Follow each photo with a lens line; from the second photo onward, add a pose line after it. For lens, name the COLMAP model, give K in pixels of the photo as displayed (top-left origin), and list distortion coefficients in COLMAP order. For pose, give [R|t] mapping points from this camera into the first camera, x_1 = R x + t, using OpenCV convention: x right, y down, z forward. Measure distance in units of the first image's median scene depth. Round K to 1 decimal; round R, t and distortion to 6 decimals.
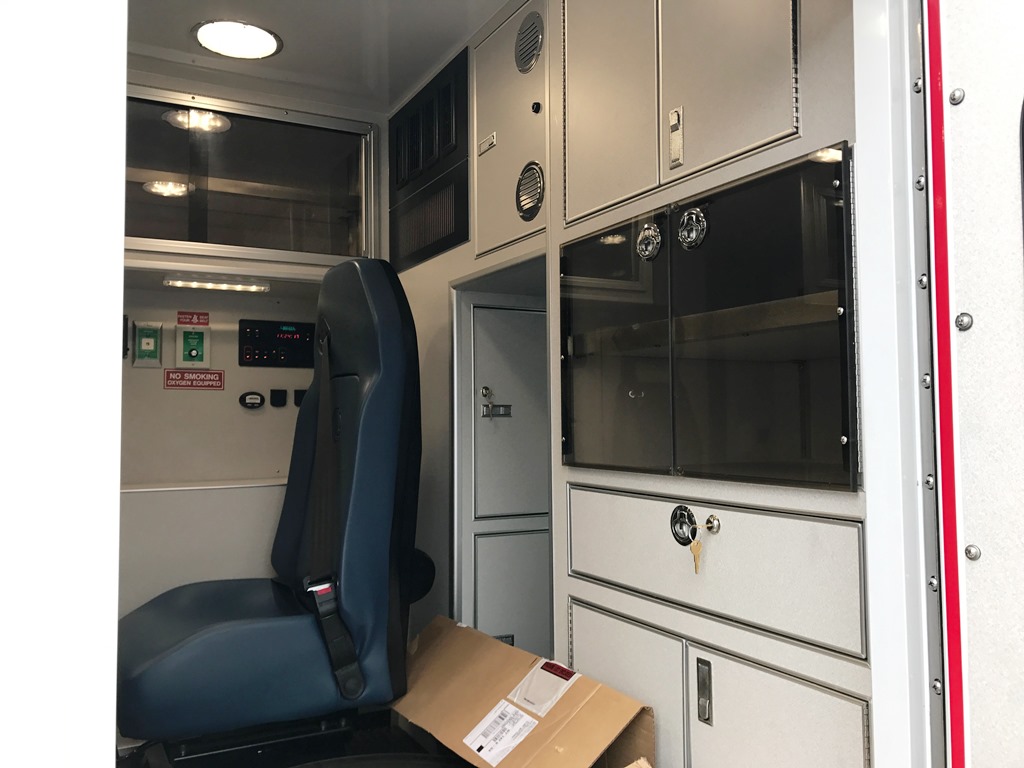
lens RADIAL K [[843.5, 0, 516.8], [0, 843.5, 383.9], [0, 0, 1]] dist [0.037886, -0.052608]
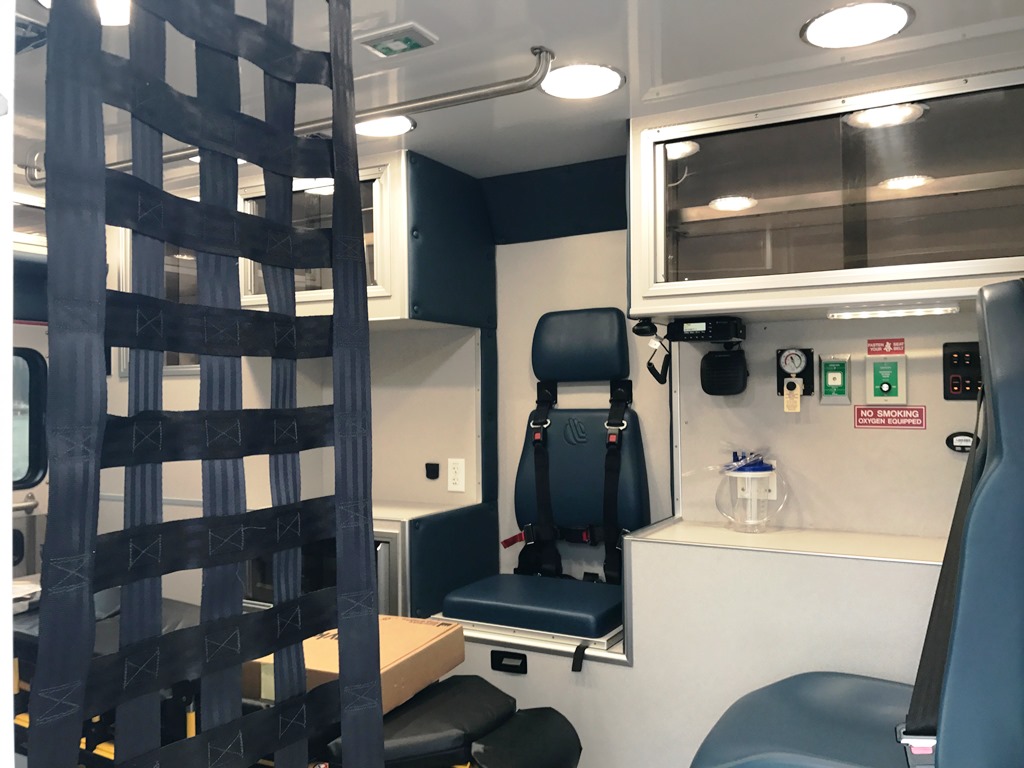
lens RADIAL K [[843.5, 0, 514.5], [0, 843.5, 386.4], [0, 0, 1]] dist [0.037886, -0.052608]
pose [[0.544789, -0.005128, -0.838557, 0.138378], [0.038723, 0.999068, 0.019048, -0.068238], [0.837679, -0.042849, 0.544480, 0.210123]]
